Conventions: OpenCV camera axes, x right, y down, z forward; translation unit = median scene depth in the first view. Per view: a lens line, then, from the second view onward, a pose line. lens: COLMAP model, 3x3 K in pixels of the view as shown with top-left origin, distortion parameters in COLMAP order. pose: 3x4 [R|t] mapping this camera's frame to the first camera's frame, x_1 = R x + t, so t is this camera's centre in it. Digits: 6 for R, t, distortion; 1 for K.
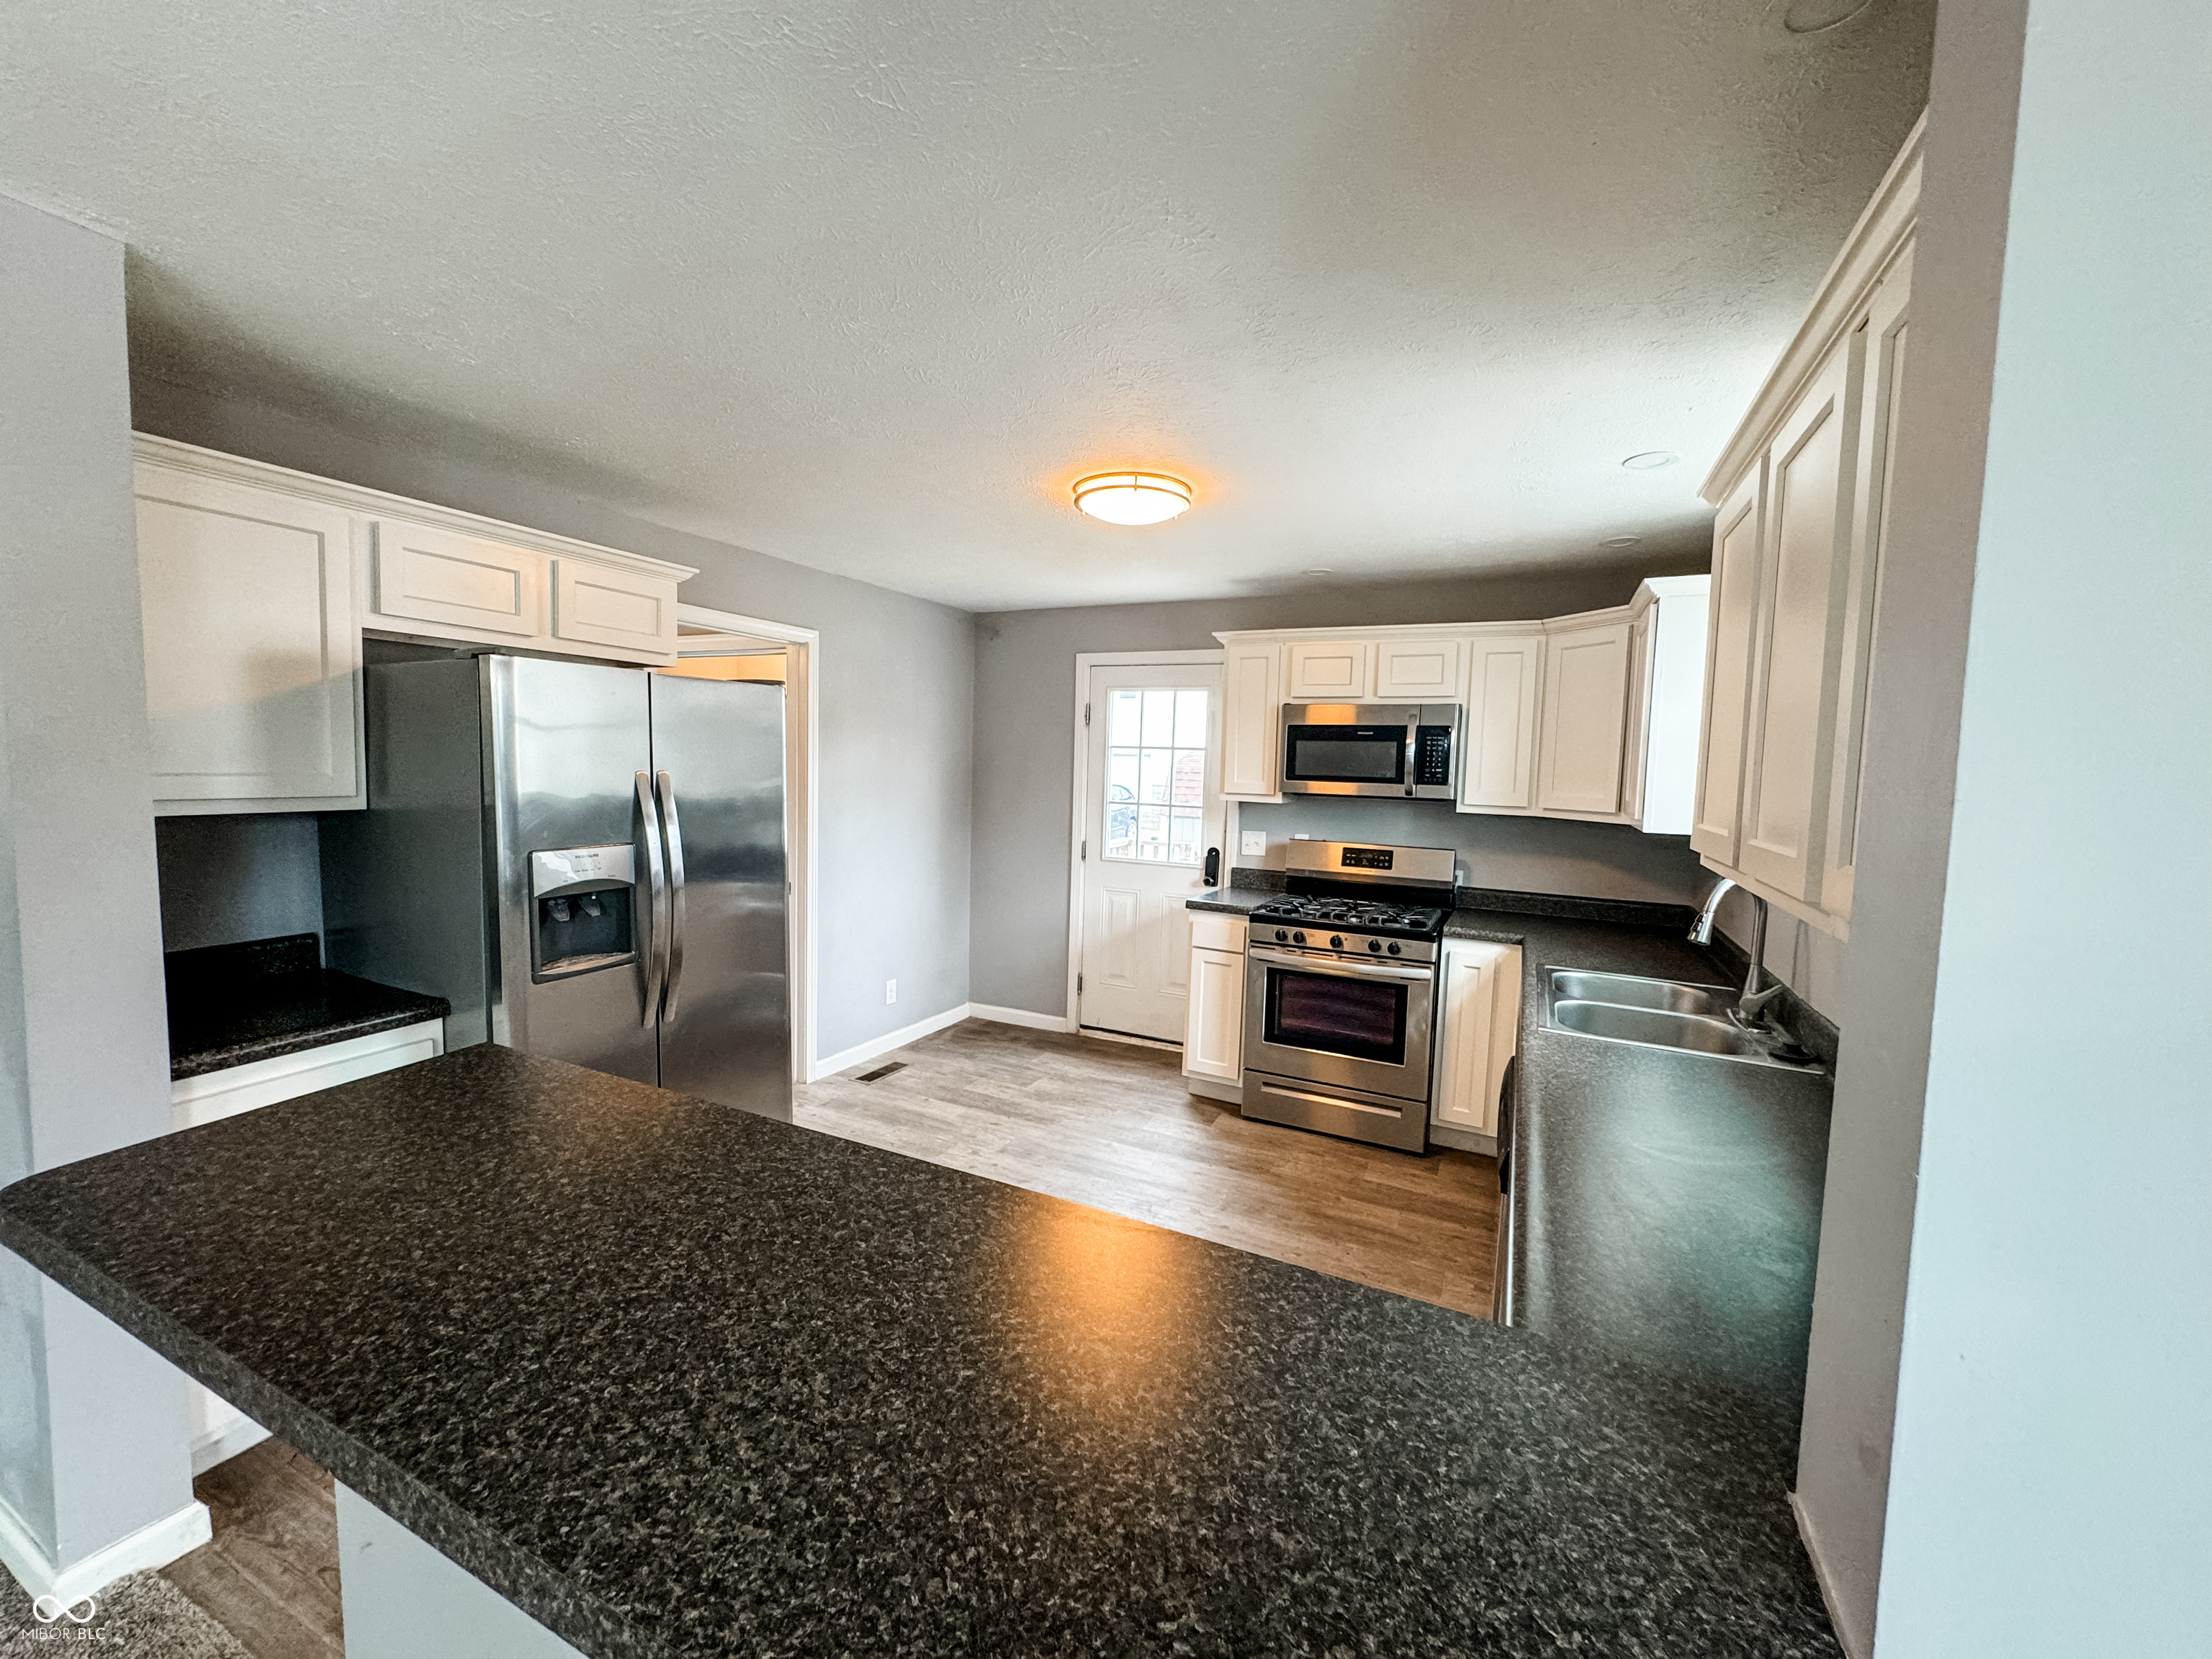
lens RADIAL K [[877.9, 0, 1100.7], [0, 877.9, 828.6], [0, 0, 1]] dist [-0.002664, -0.000080]
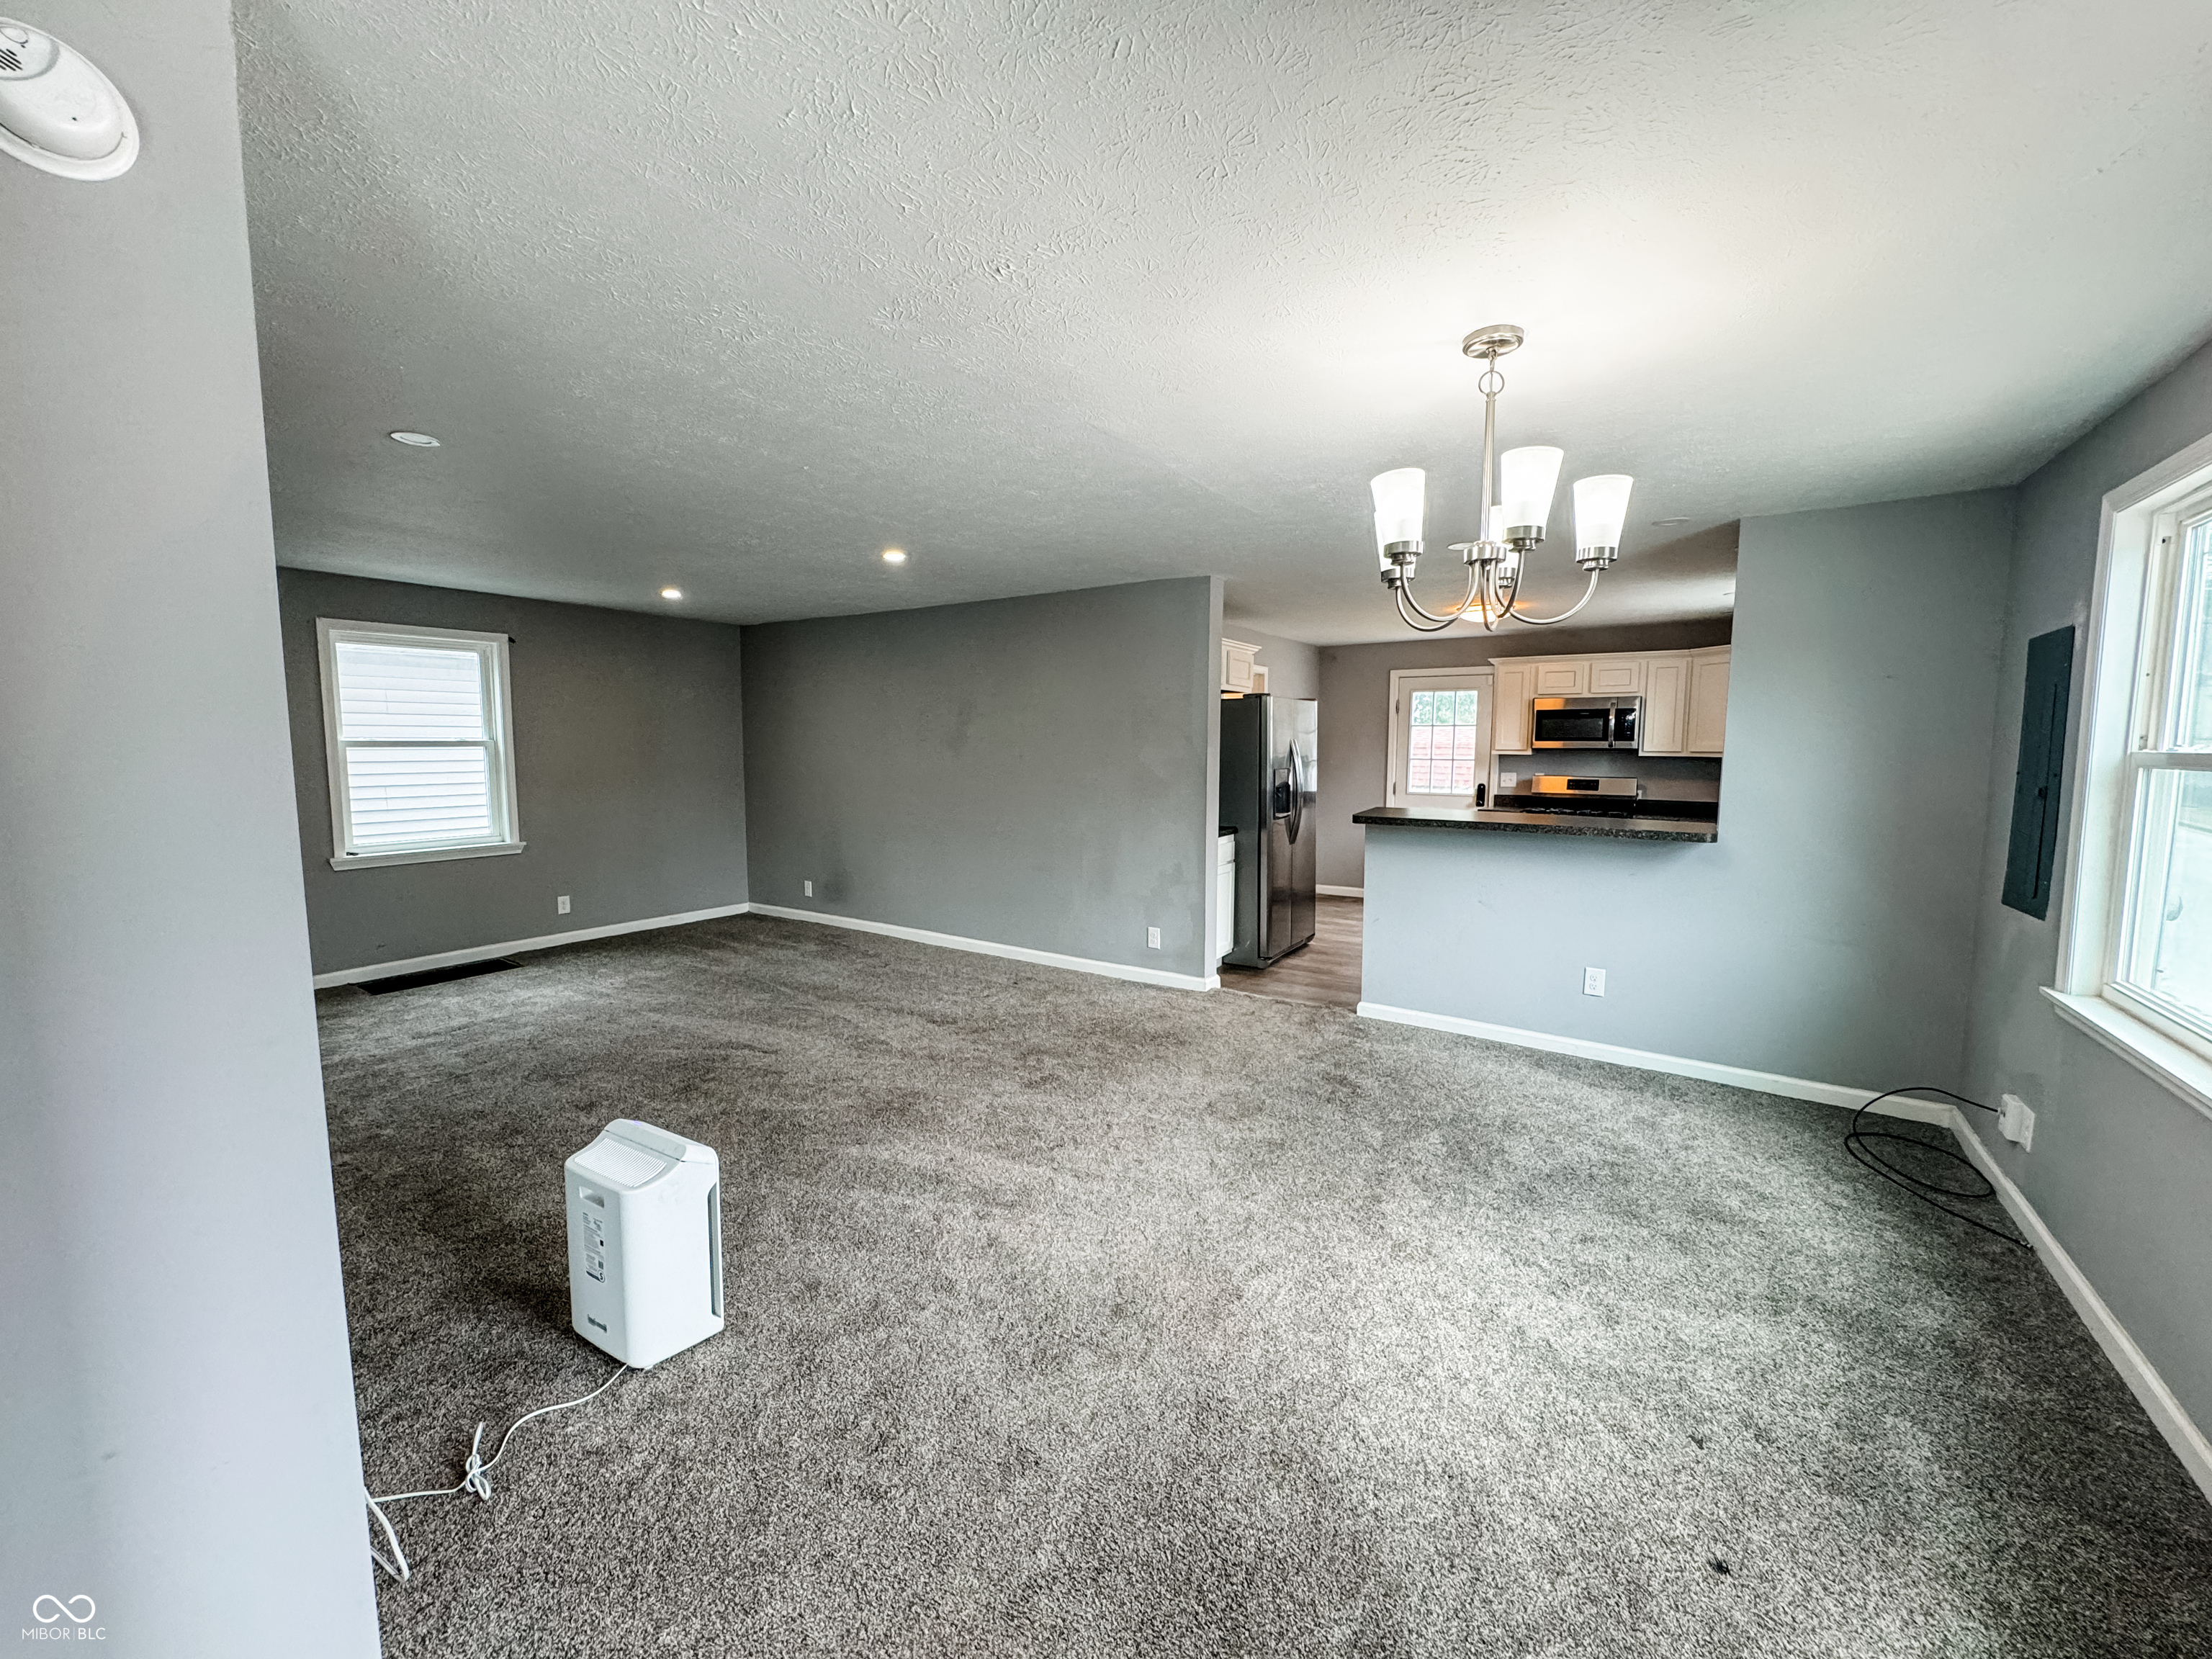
lens RADIAL K [[877.9, 0, 1104.7], [0, 877.9, 832.7], [0, 0, 1]] dist [-0.002664, -0.000080]
pose [[0.990632, -0.011282, -0.136094, -0.401634], [0.014244, 0.999682, 0.020811, 0.078475], [0.135816, -0.022554, 0.990477, -0.861704]]
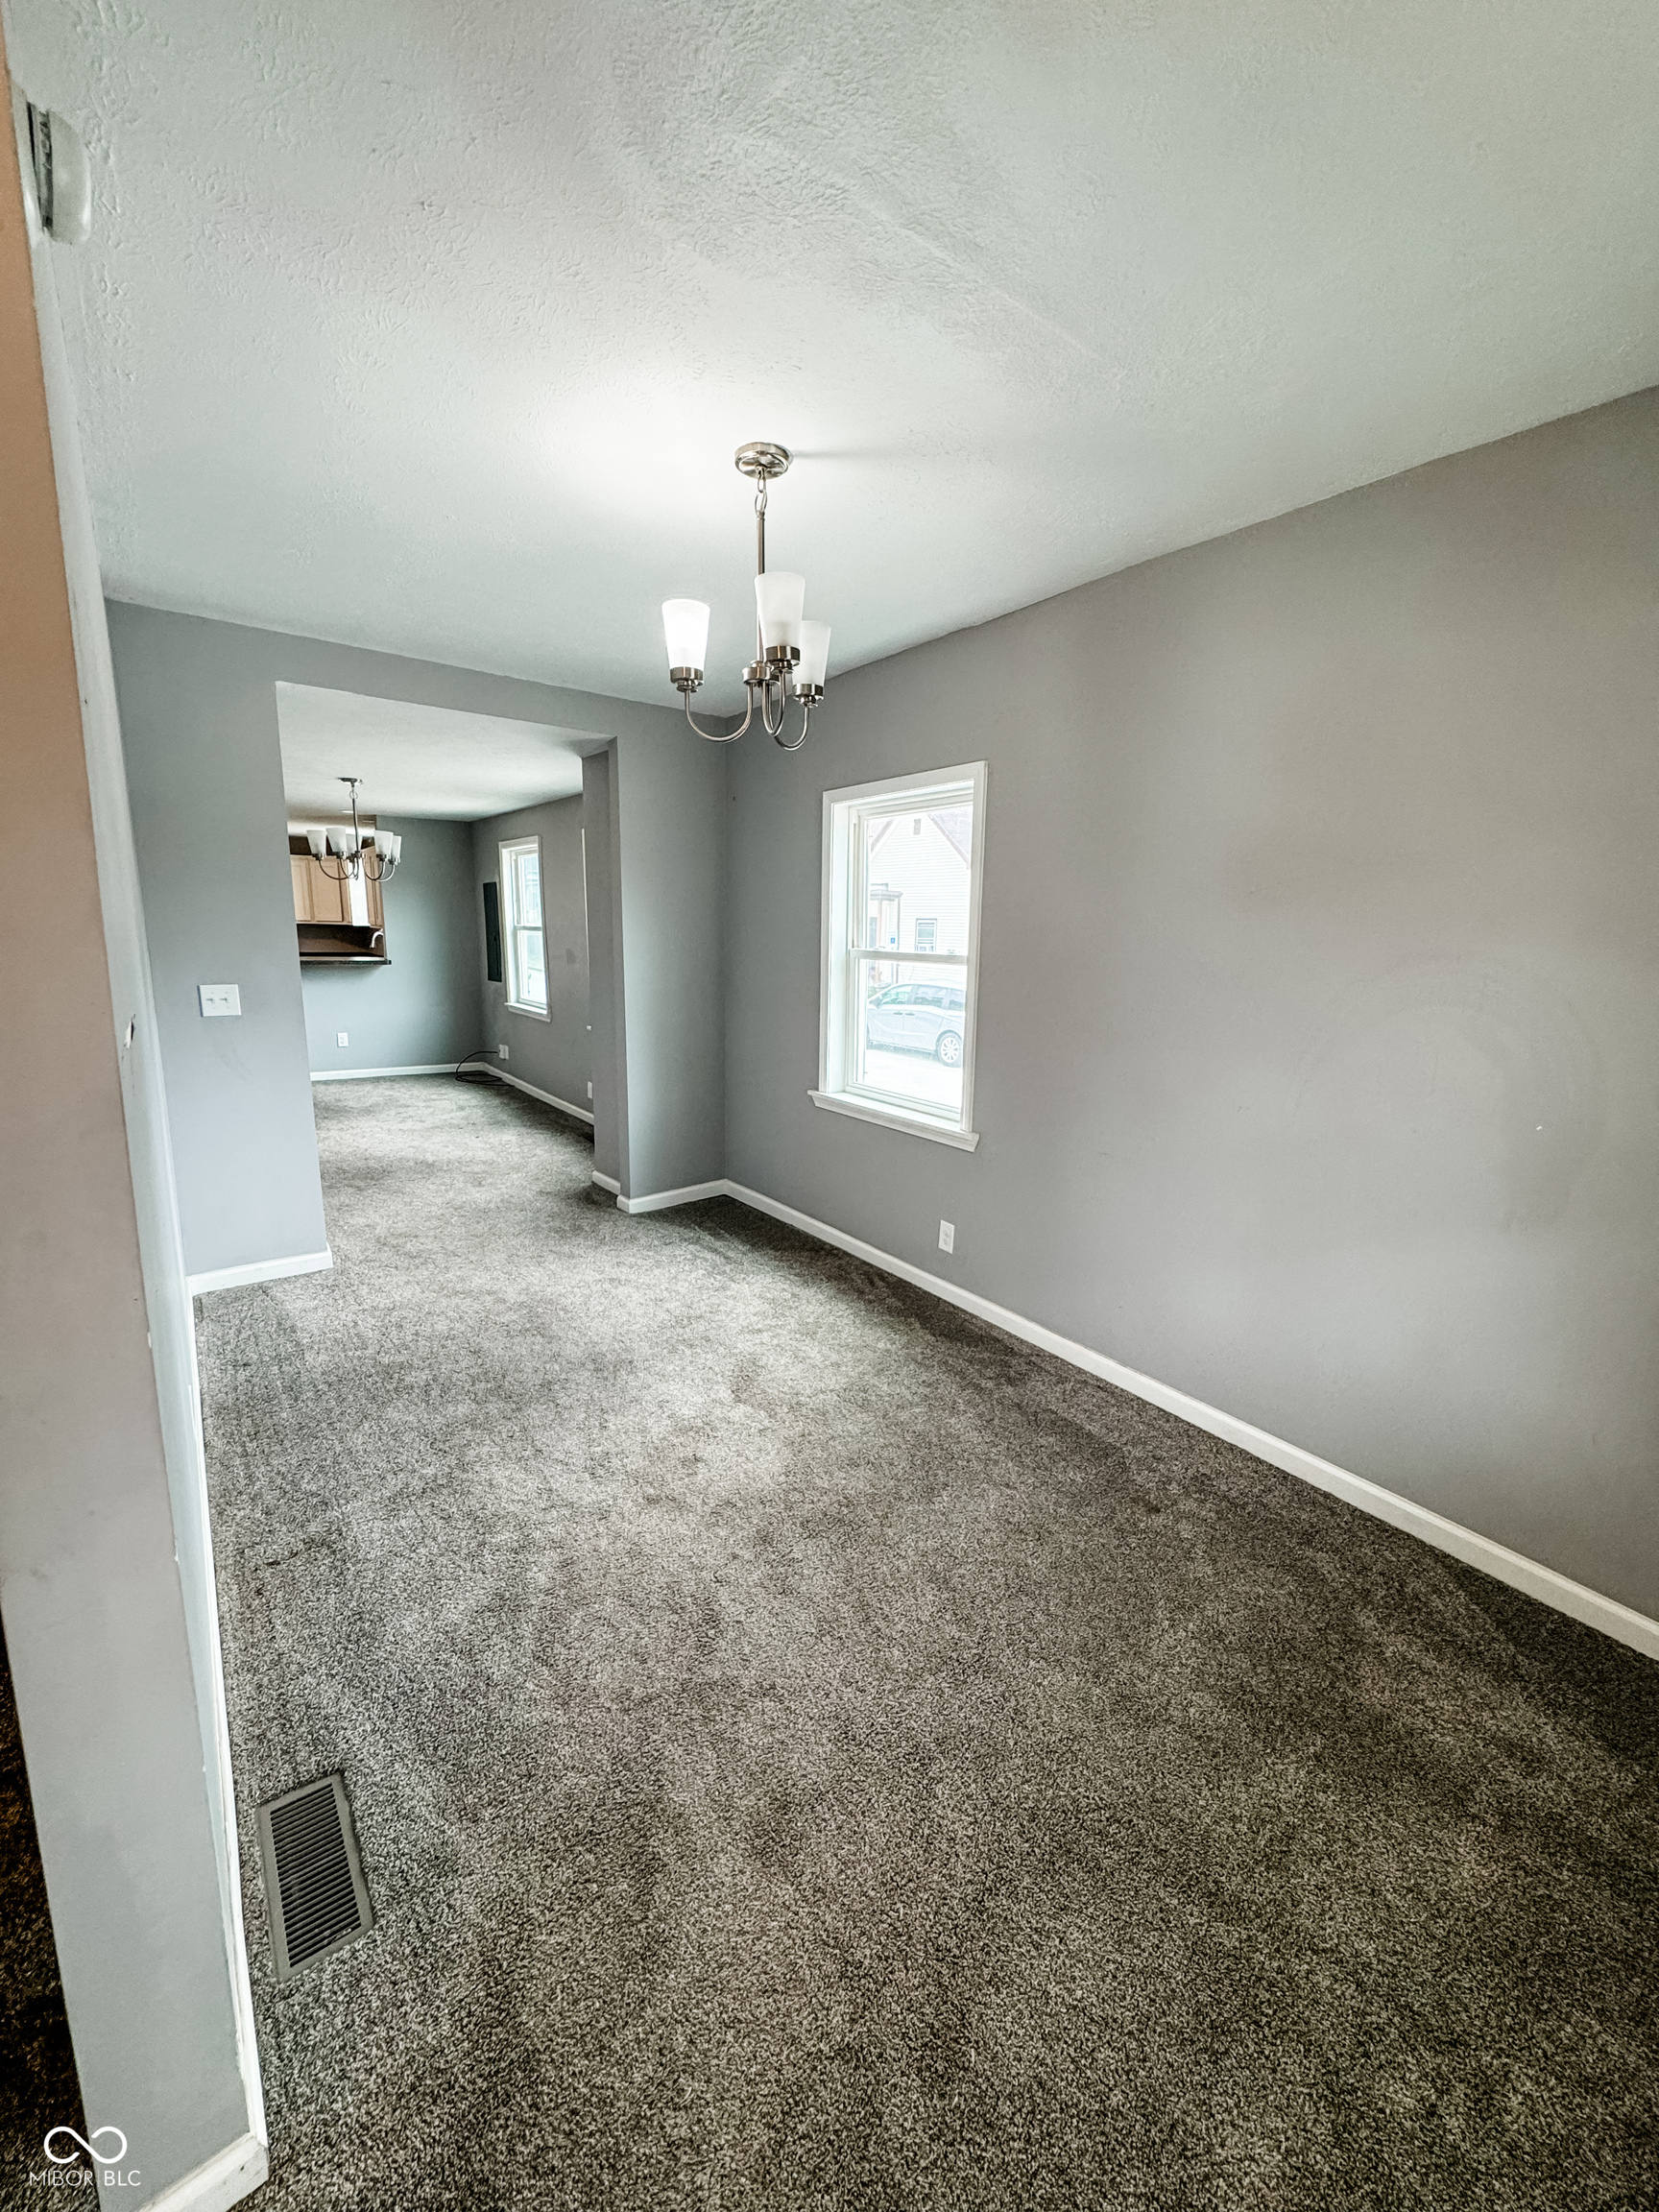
lens RADIAL K [[877.9, 0, 828.7], [0, 877.9, 1098.3], [0, 0, 1]] dist [-0.002664, -0.000080]
pose [[0.471872, -0.181672, 0.862747, -1.934706], [0.063809, 0.983011, 0.172096, 0.187124], [-0.879355, -0.026156, 0.475448, -2.495340]]
